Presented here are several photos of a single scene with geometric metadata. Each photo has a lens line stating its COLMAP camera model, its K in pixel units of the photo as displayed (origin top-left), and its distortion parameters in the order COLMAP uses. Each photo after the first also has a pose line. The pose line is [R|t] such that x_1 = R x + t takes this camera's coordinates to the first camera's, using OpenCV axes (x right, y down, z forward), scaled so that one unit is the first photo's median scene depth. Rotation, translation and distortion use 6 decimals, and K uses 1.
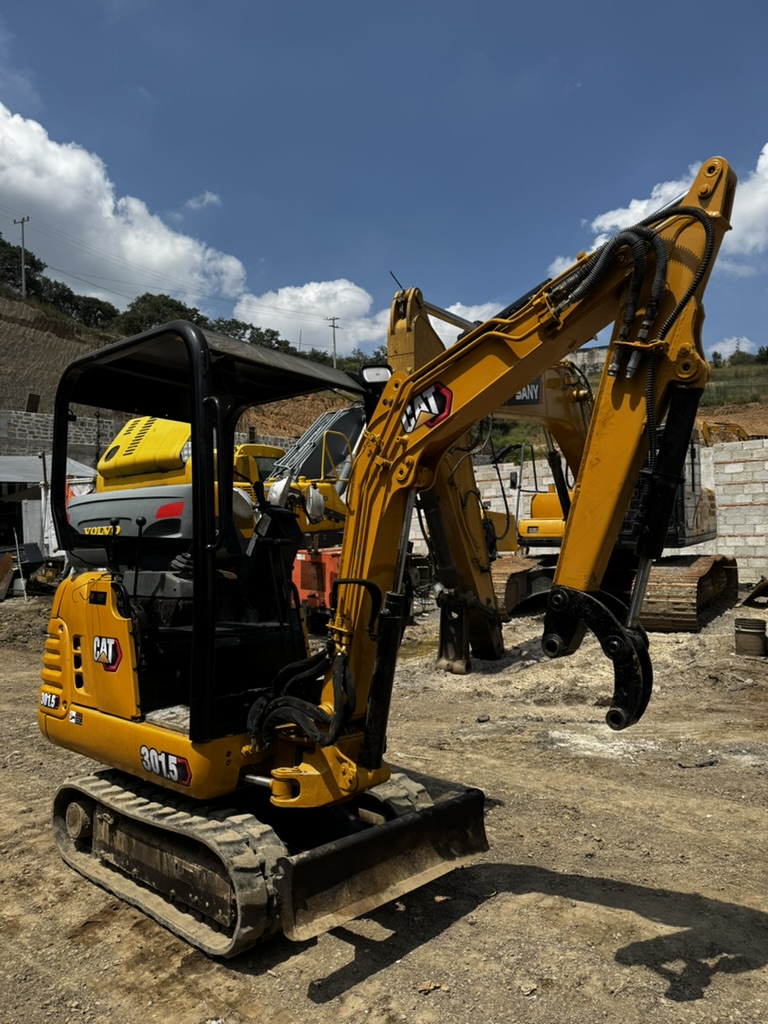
lens RADIAL K [[719.7, 0, 384.4], [0, 719.7, 510.0], [0, 0, 1]] dist [0.032368, -0.036315]
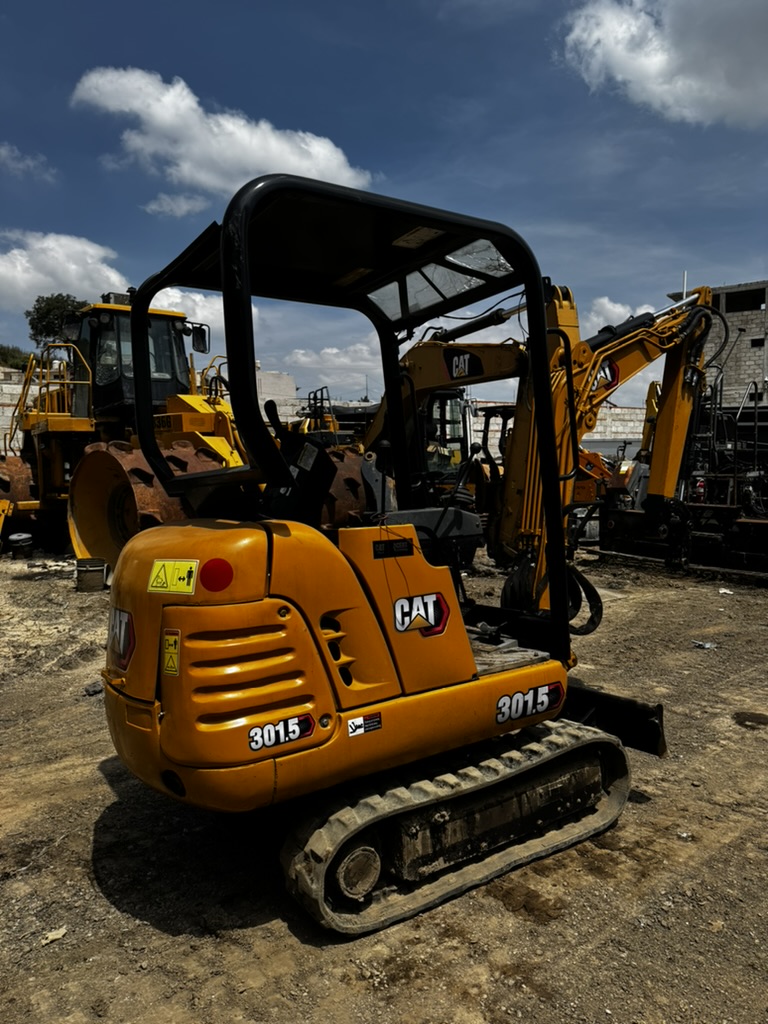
lens RADIAL K [[719.7, 0, 384.6], [0, 719.7, 513.5], [0, 0, 1]] dist [0.032368, -0.036315]
pose [[0.247445, -0.037735, 0.968167, -1.246691], [-0.017197, 0.998913, 0.043328, 0.063636], [-0.968749, -0.027371, 0.246527, 0.942608]]
